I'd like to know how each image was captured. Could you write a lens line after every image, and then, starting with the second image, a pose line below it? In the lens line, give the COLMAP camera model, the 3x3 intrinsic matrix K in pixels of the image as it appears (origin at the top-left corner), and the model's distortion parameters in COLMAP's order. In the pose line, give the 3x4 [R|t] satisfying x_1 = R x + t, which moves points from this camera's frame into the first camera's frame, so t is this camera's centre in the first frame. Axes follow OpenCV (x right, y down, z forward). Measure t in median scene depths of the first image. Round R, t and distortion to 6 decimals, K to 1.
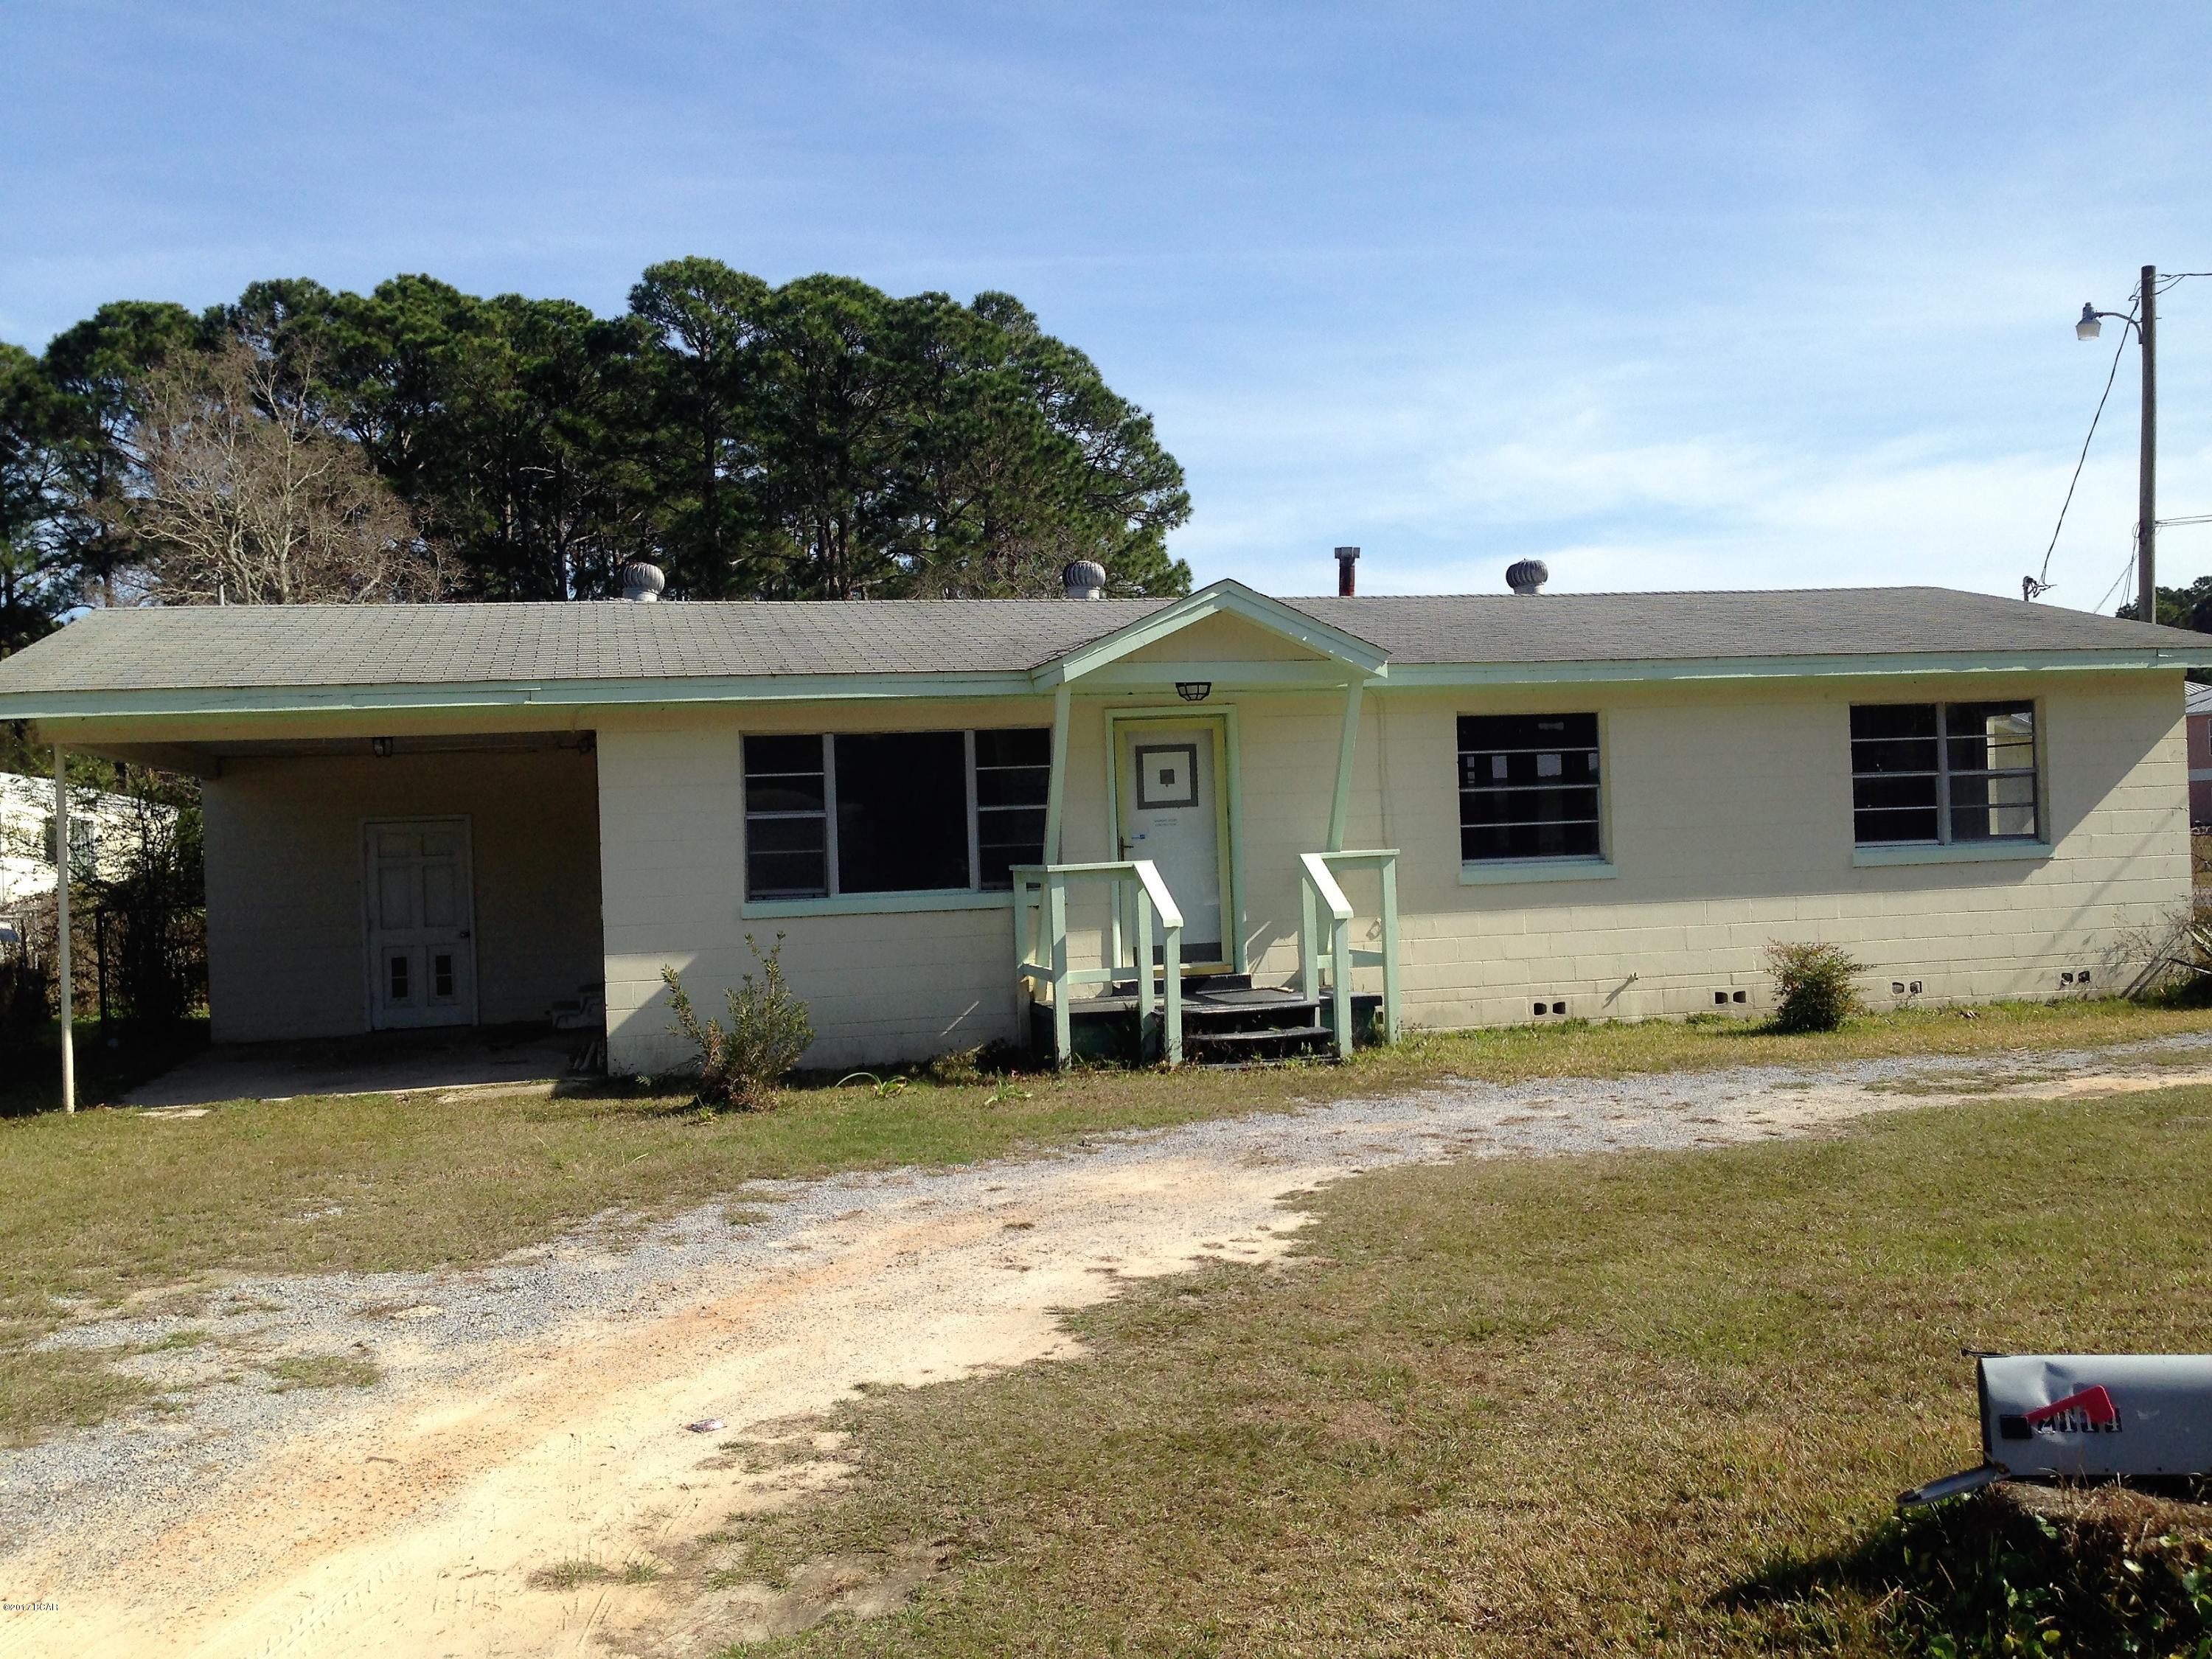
lens RADIAL K [[2055.4, 0, 1106.0], [0, 2055.4, 829.5], [0, 0, 1]] dist [0.142205, -0.235849]
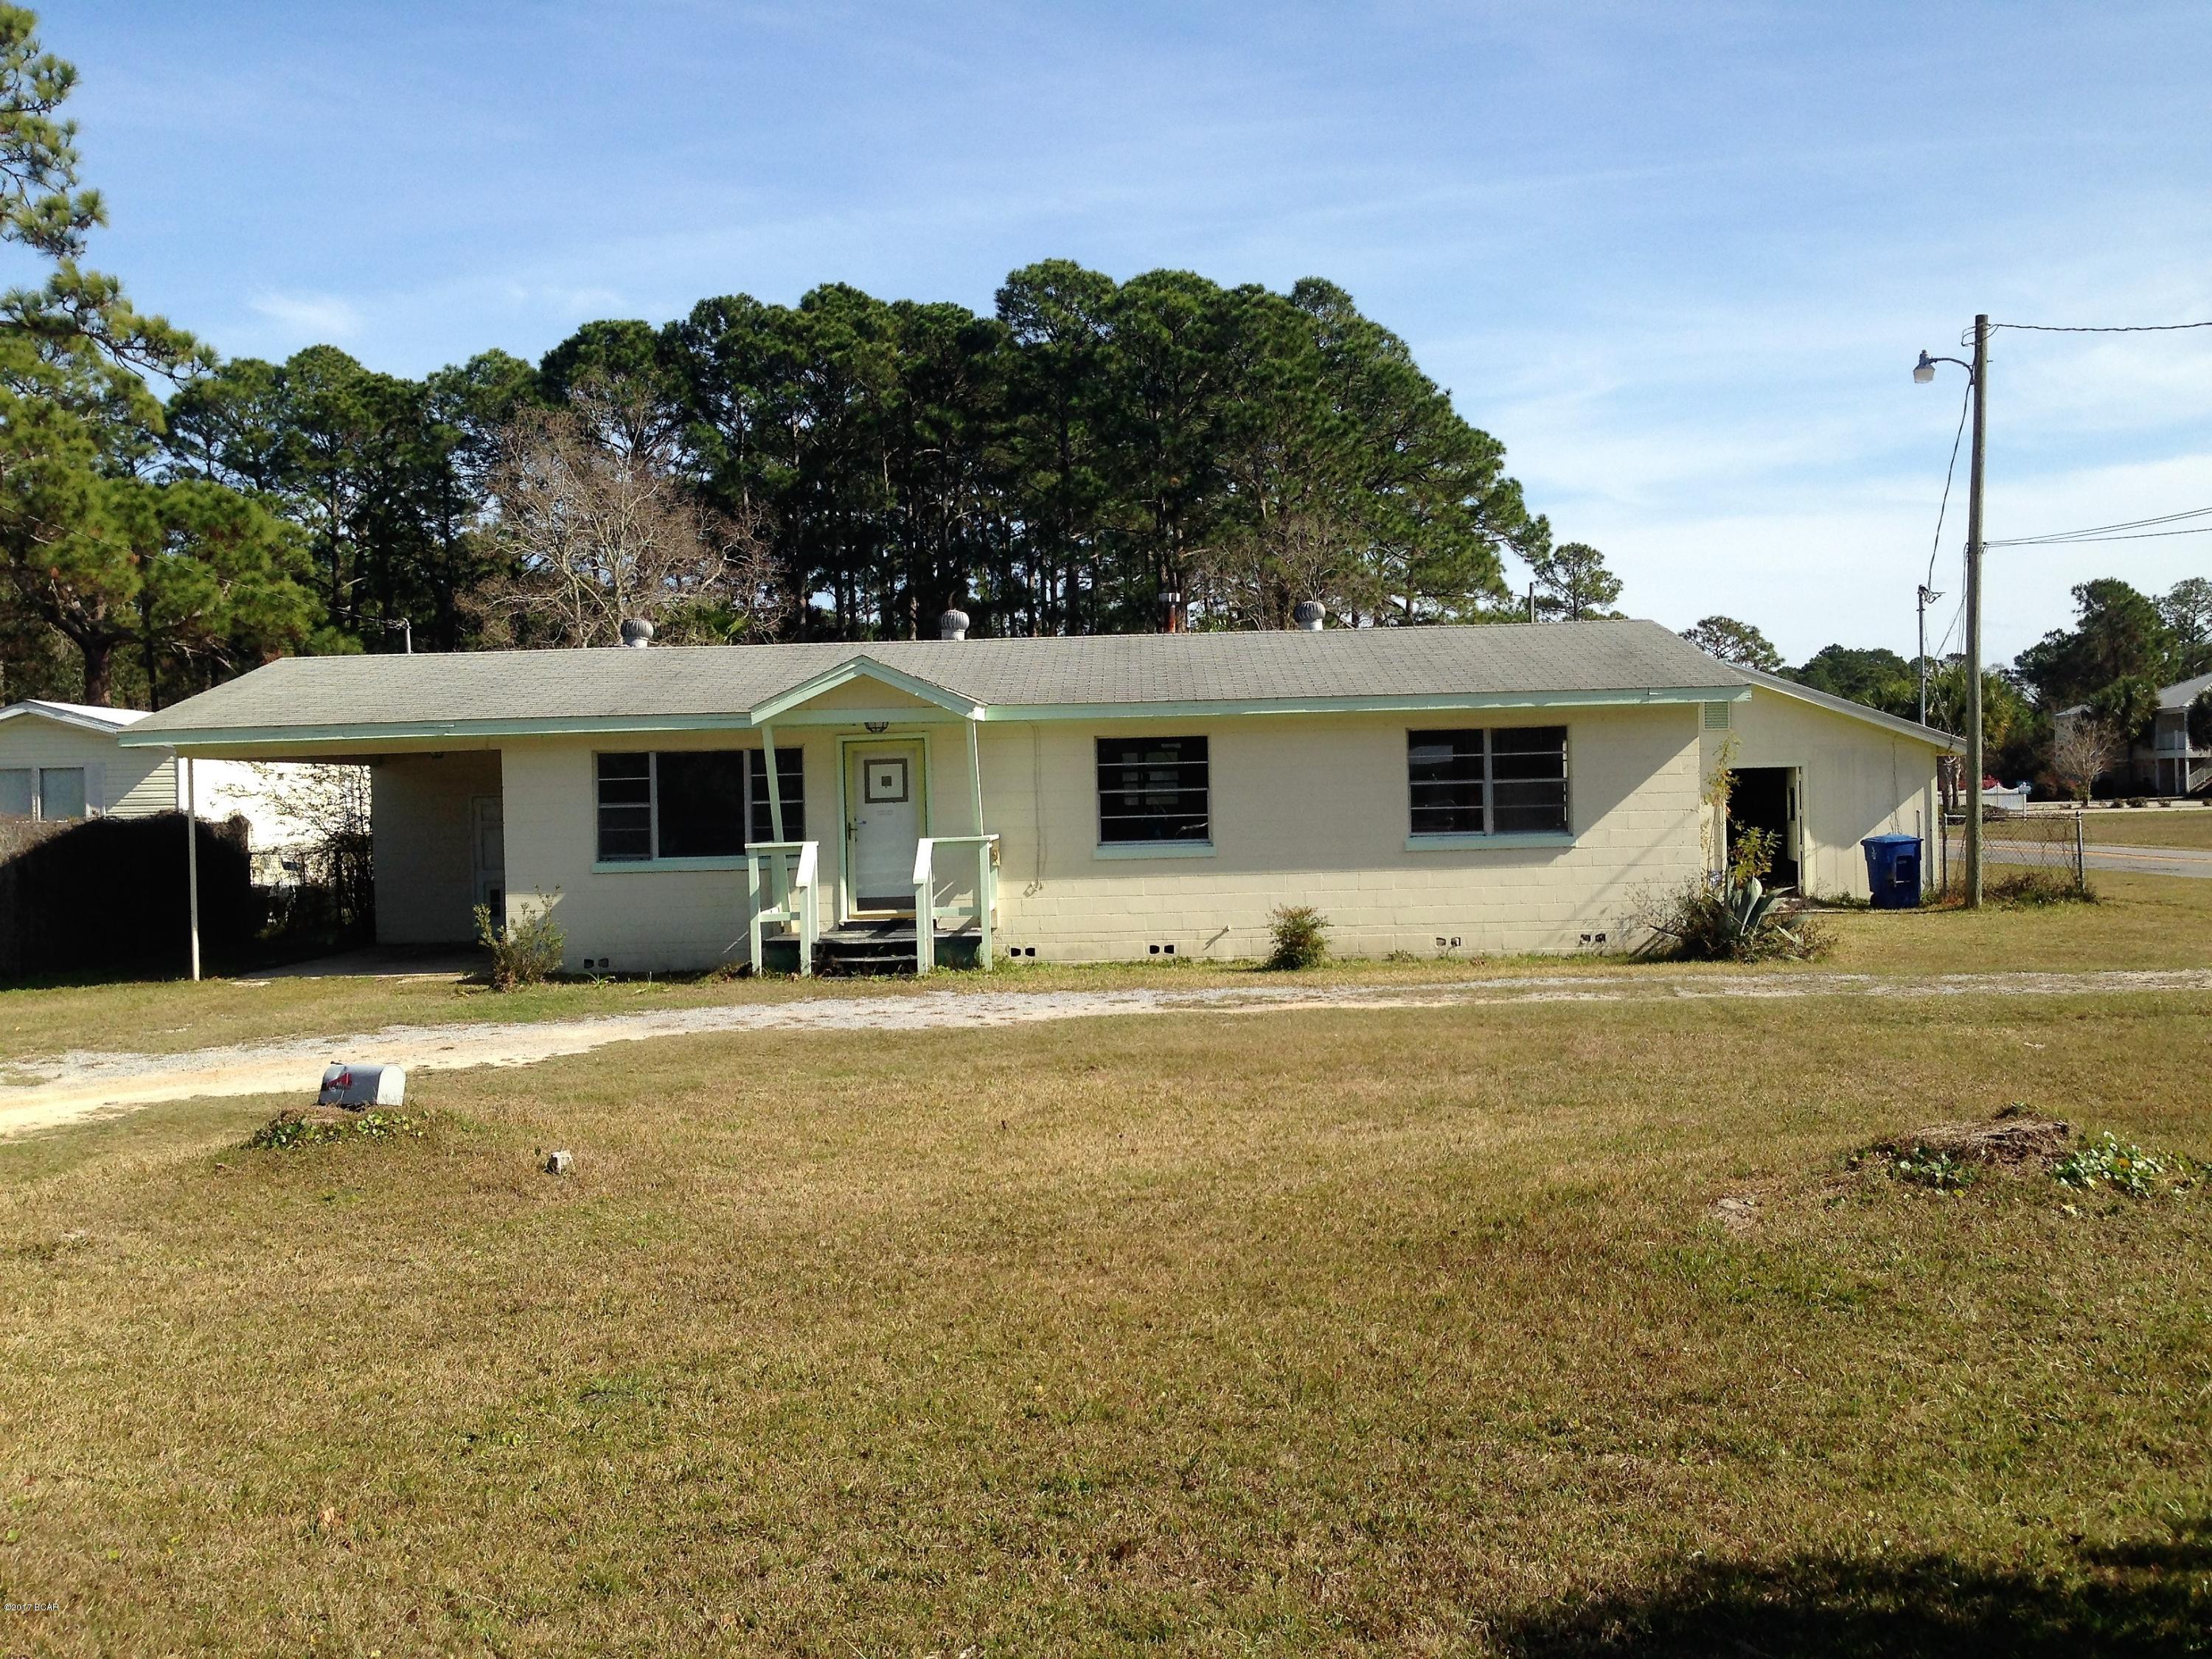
lens RADIAL K [[2132.1, 0, 1106.0], [0, 2132.1, 829.5], [0, 0, 1]] dist [-0.000007, 0.573865]
pose [[0.964115, 0.017815, -0.264886, 0.149020], [-0.009484, 0.999420, 0.032697, -0.010896], [0.265315, -0.029012, 0.963725, -0.104698]]
